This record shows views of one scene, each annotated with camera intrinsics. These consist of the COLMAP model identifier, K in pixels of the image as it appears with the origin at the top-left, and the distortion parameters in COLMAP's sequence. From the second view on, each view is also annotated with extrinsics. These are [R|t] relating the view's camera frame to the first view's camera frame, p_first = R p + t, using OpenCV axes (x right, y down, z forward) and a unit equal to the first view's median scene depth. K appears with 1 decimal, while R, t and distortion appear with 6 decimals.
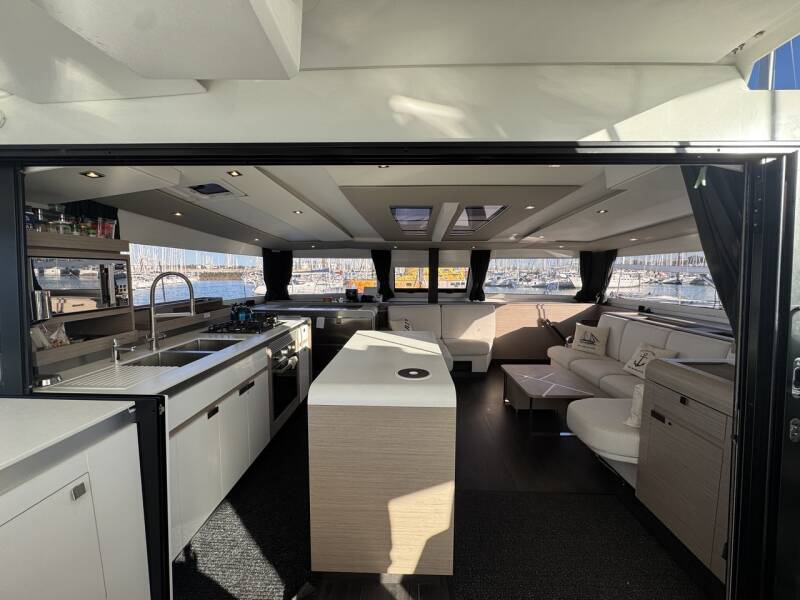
lens RADIAL K [[321.2, 0, 399.6], [0, 321.2, 301.6], [0, 0, 1]] dist [-0.000625, -0.000094]
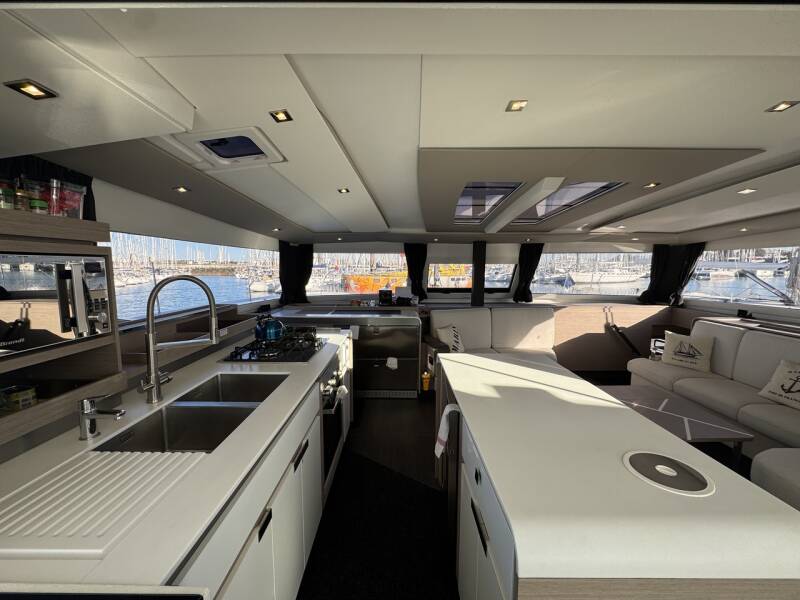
lens RADIAL K [[320.5, 0, 400.0], [0, 320.5, 300.0], [0, 0, 1]] dist [0.001666, 0.000285]
pose [[0.999544, -0.004624, 0.029835, -0.142735], [0.004283, 0.999925, 0.011488, -0.023028], [-0.029886, -0.011355, 0.999489, 0.171207]]
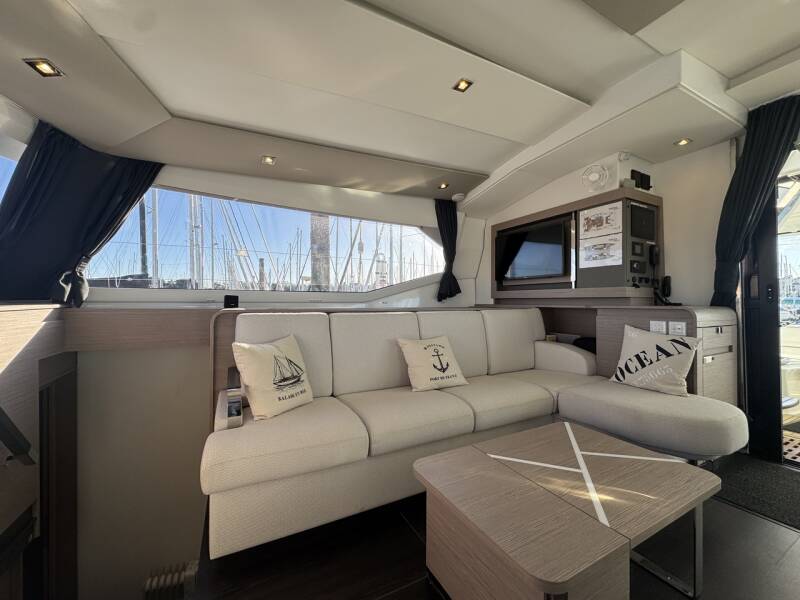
lens RADIAL K [[320.5, 0, 400.0], [0, 320.5, 300.0], [0, 0, 1]] dist [0.001666, 0.000285]
pose [[-0.489179, -0.002176, 0.872181, 0.159877], [0.083075, 0.995334, 0.049077, 0.016695], [-0.868218, 0.096464, -0.486716, 0.901670]]
